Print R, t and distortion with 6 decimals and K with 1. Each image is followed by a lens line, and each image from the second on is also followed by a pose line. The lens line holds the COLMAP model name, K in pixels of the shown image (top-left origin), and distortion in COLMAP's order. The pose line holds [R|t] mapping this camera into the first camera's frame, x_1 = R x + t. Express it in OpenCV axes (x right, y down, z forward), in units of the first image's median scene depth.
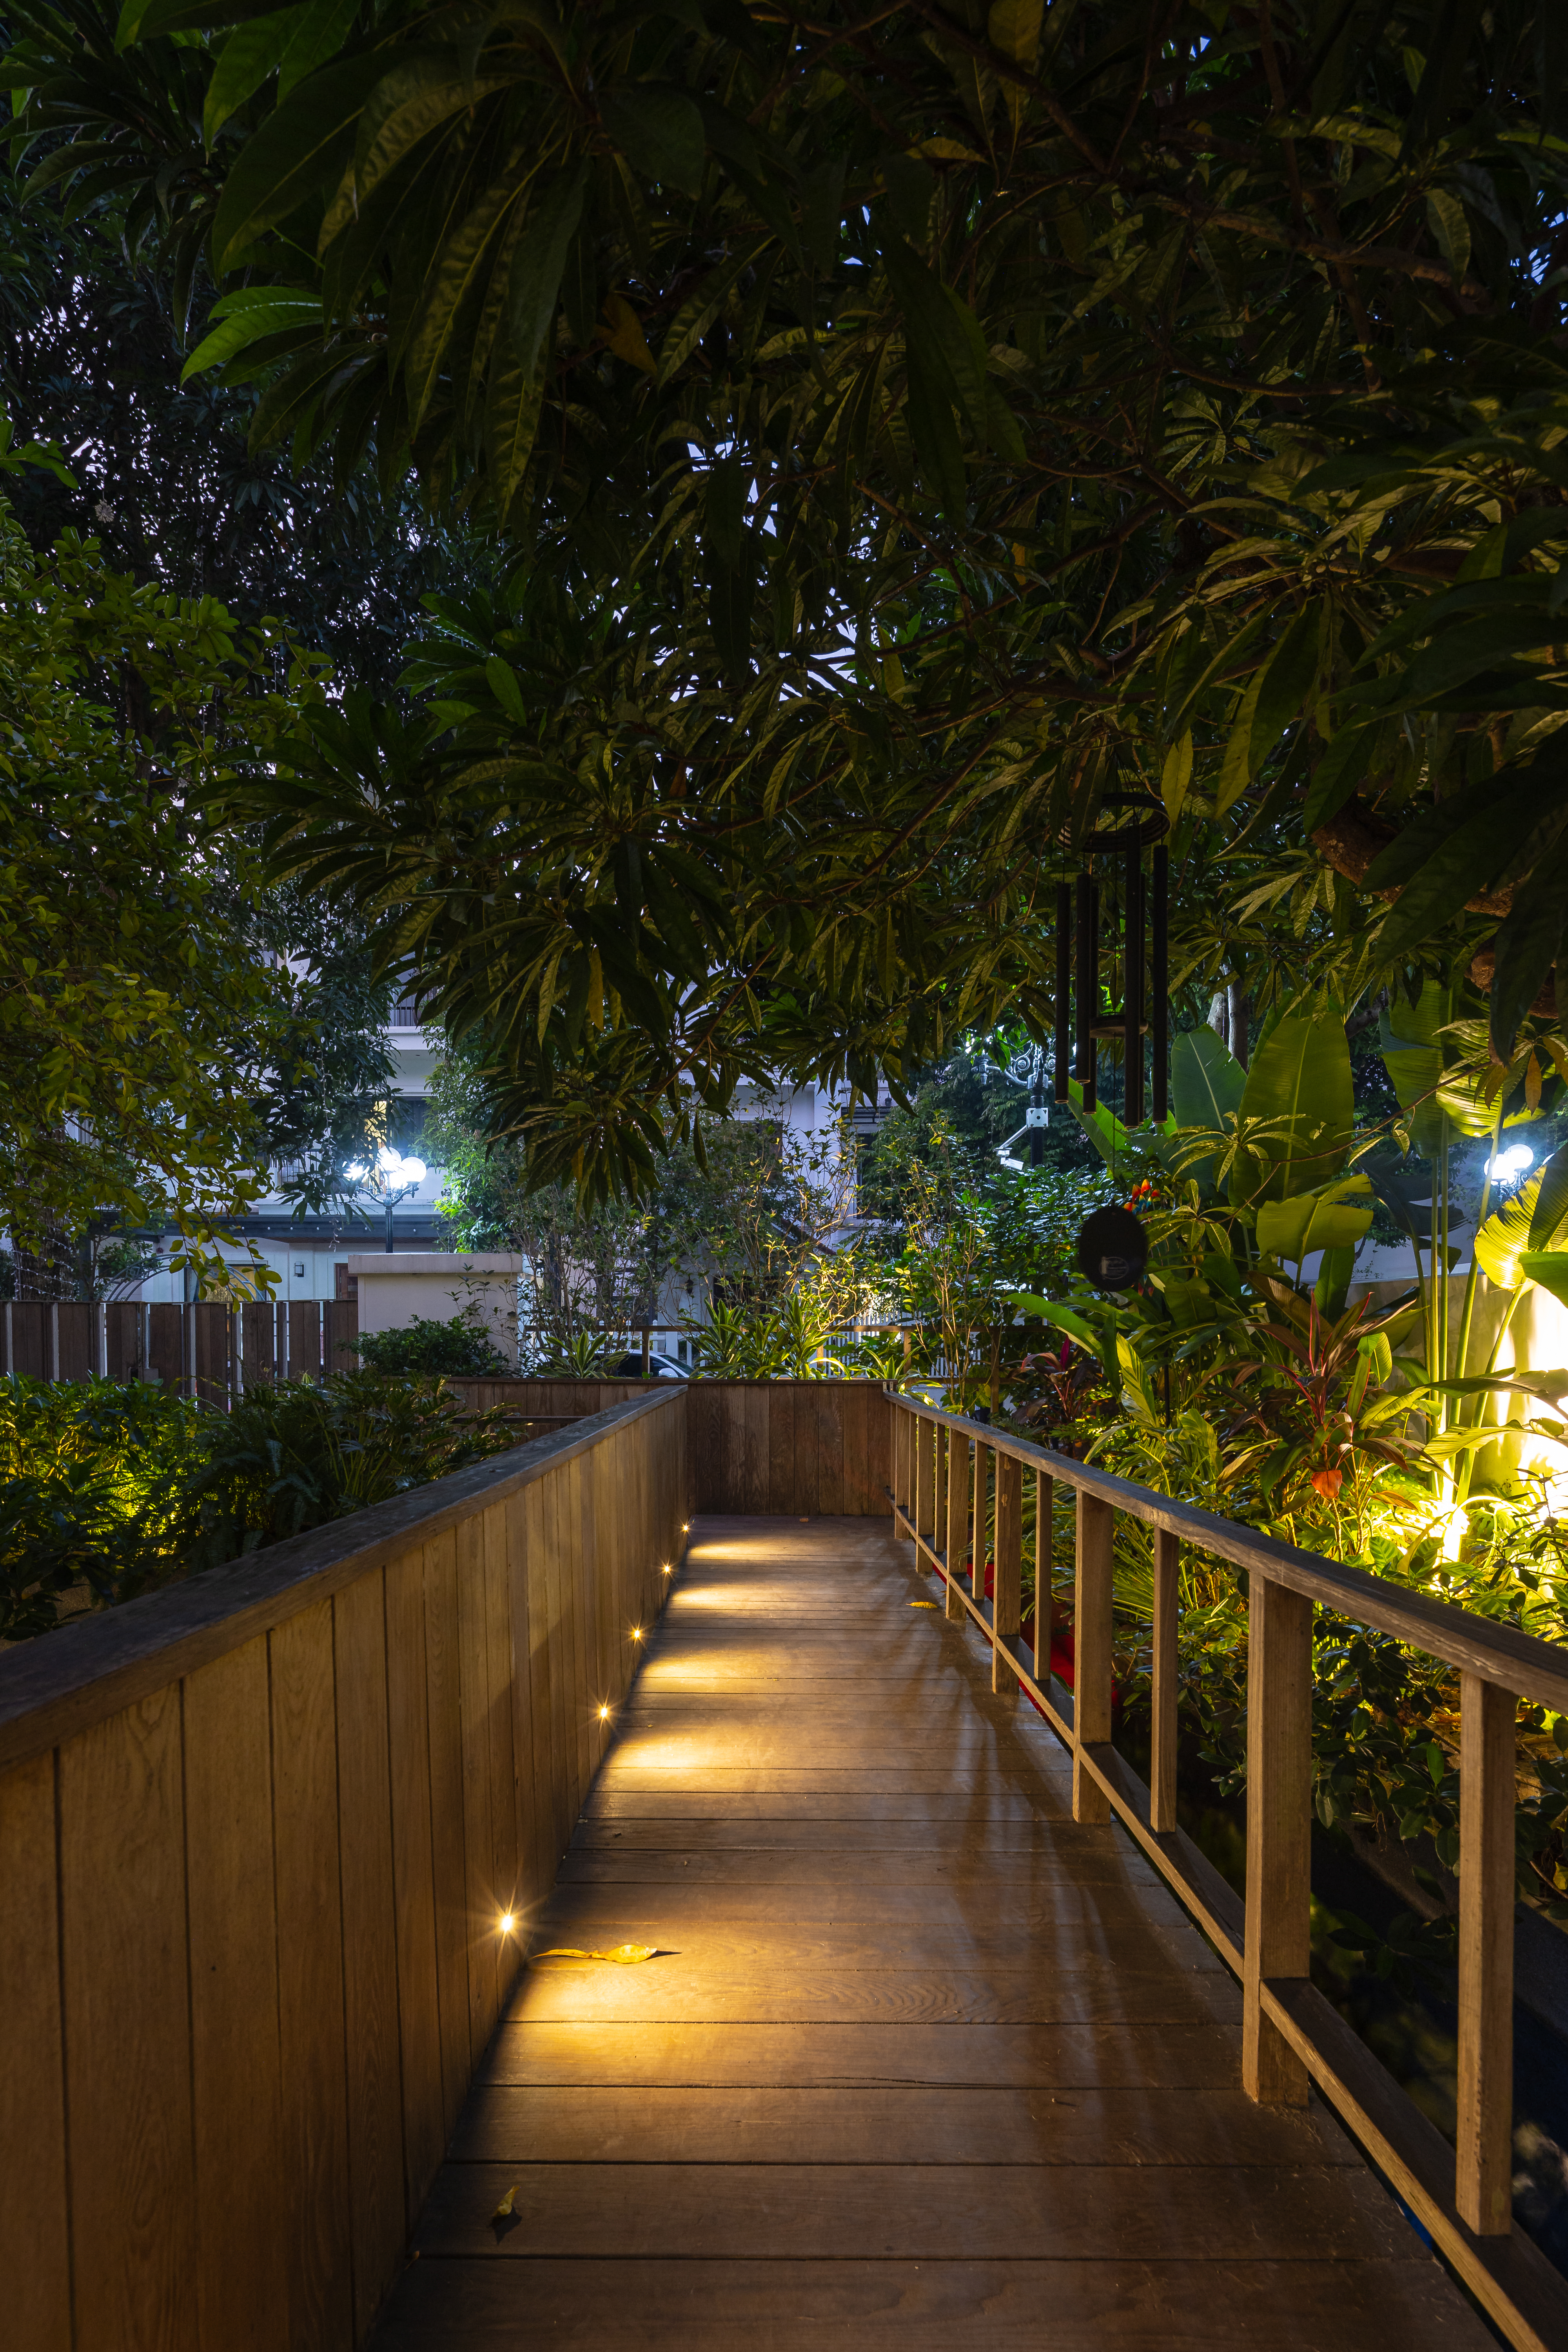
lens RADIAL K [[1141.7, 0, 788.8], [0, 1141.7, 1176.4], [0, 0, 1]] dist [-0.001642, 0.000003]
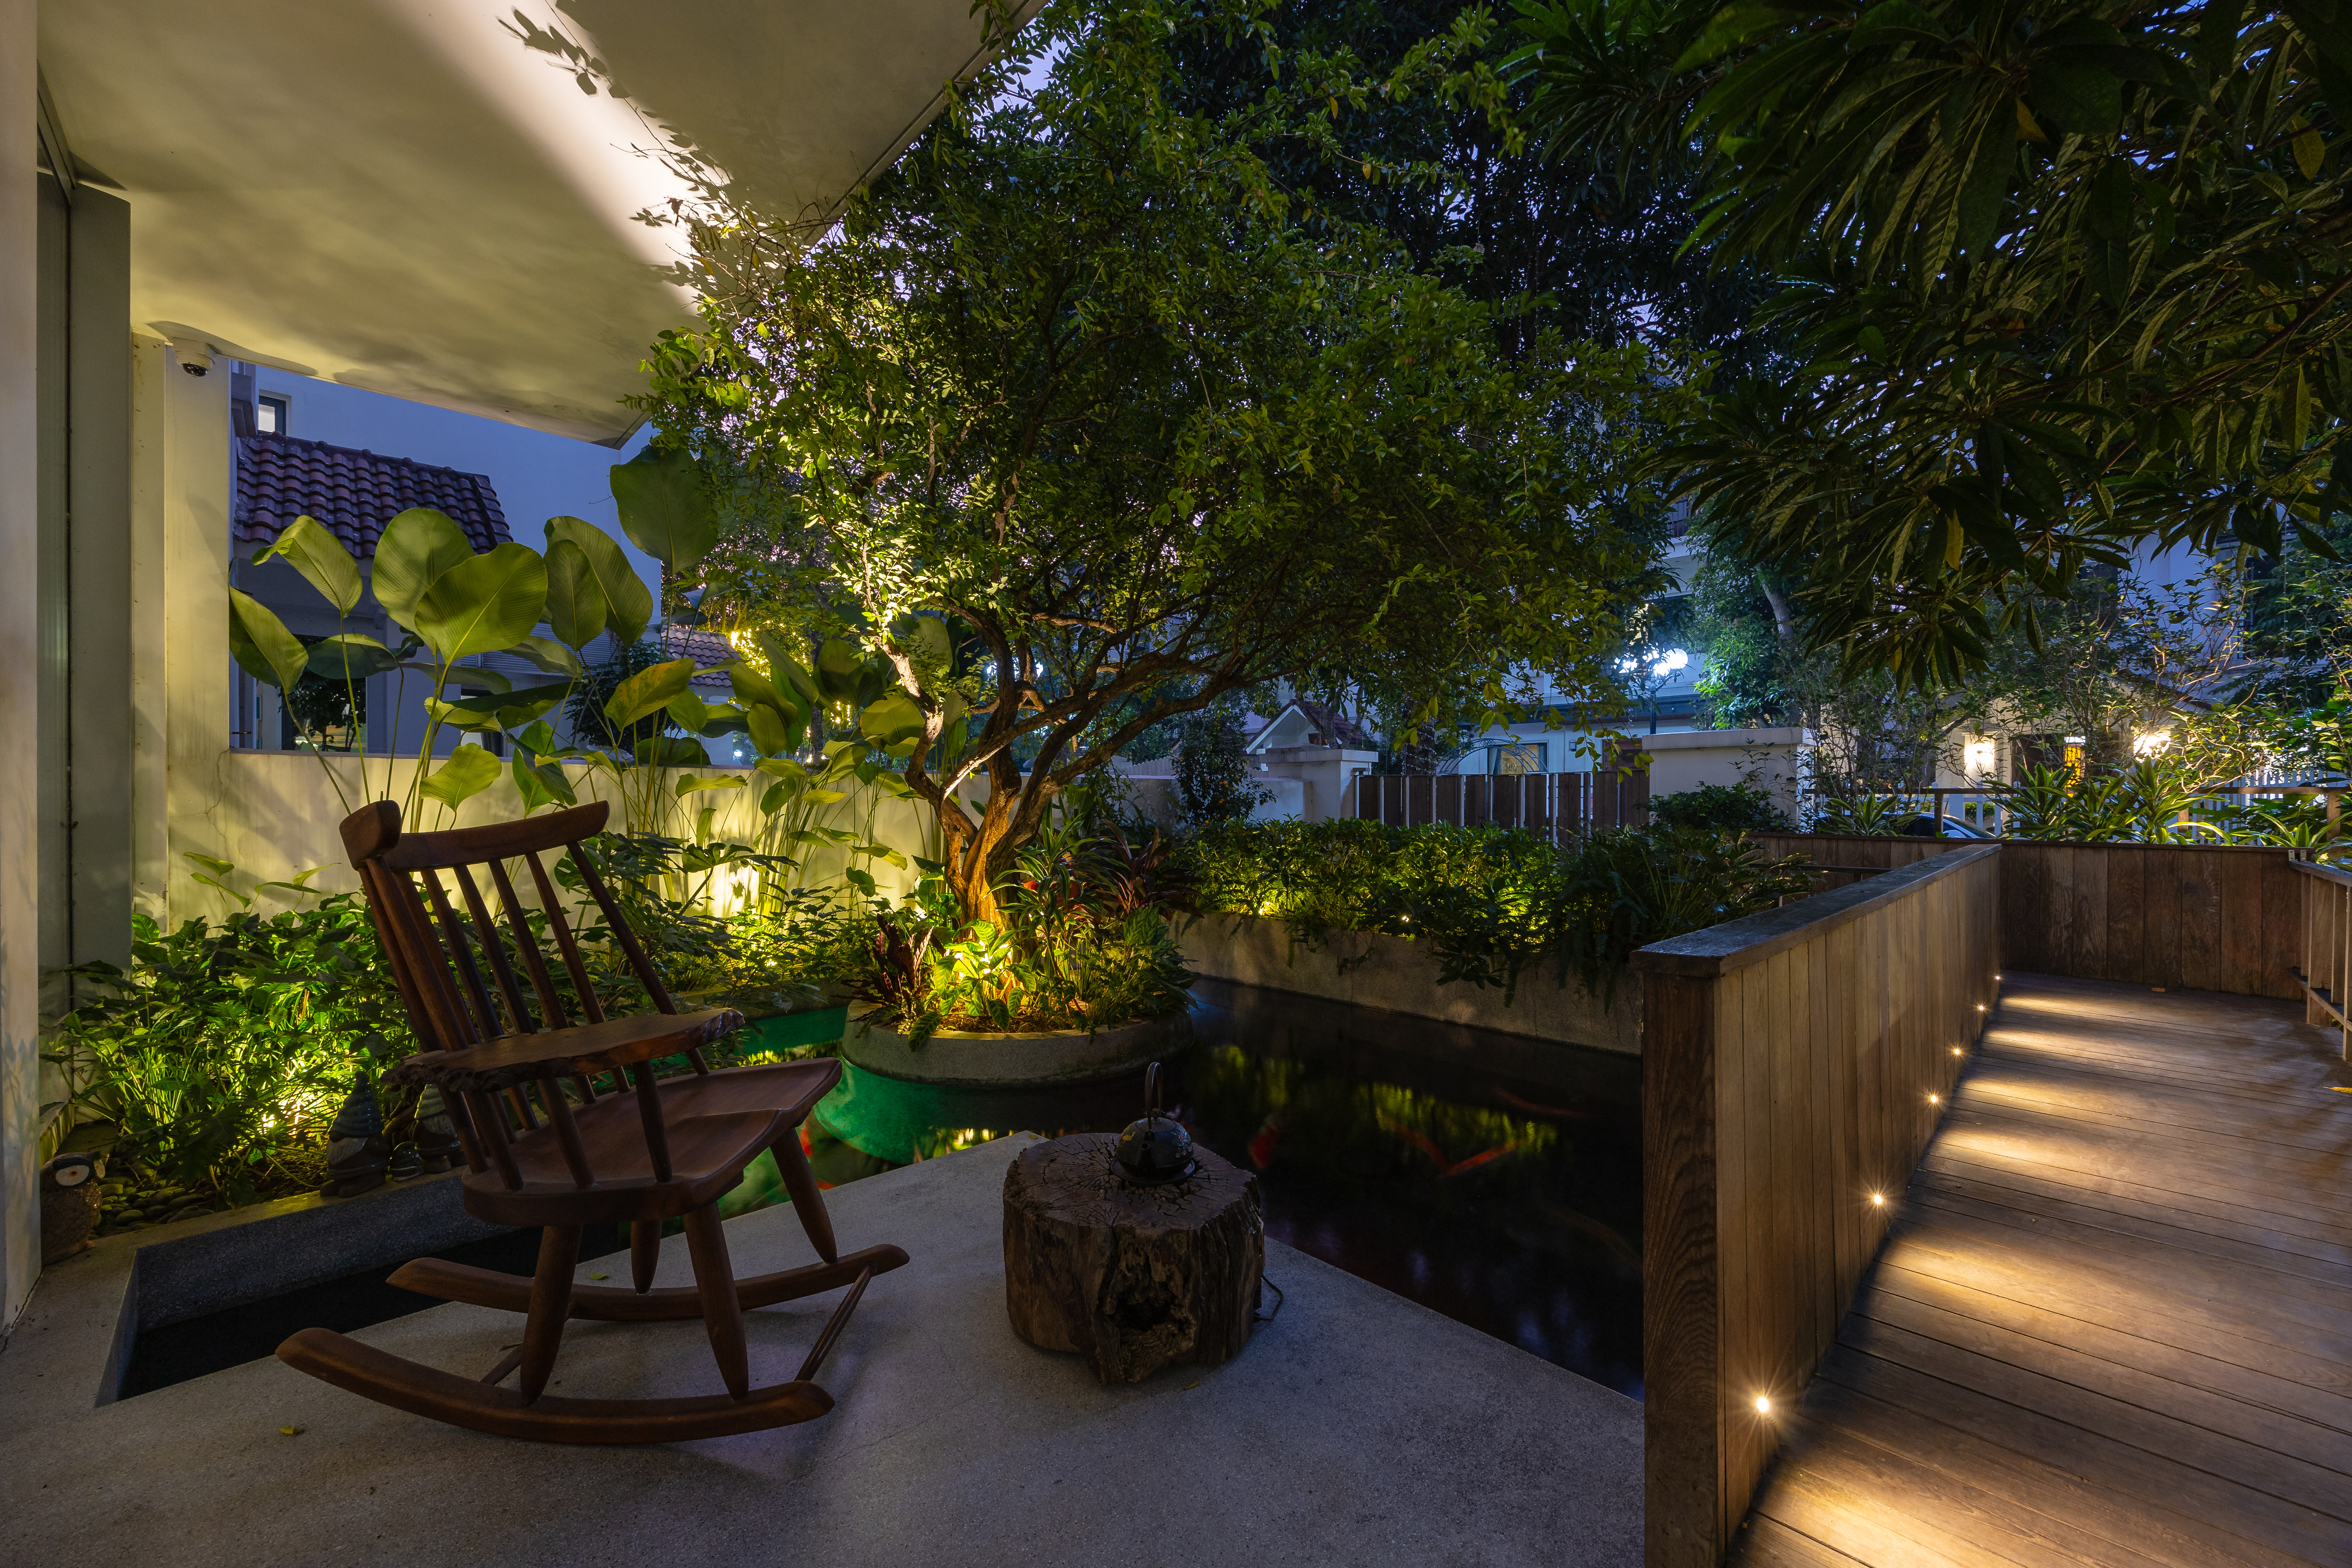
lens RADIAL K [[925.9, 0, 1177.3], [0, 925.9, 792.4], [0, 0, 1]] dist [-0.003631, 0.000664]
pose [[0.698312, -0.002966, -0.715788, -0.007394], [0.097911, 0.990988, 0.091414, -0.014138], [0.709066, -0.133919, 0.692309, -0.101274]]
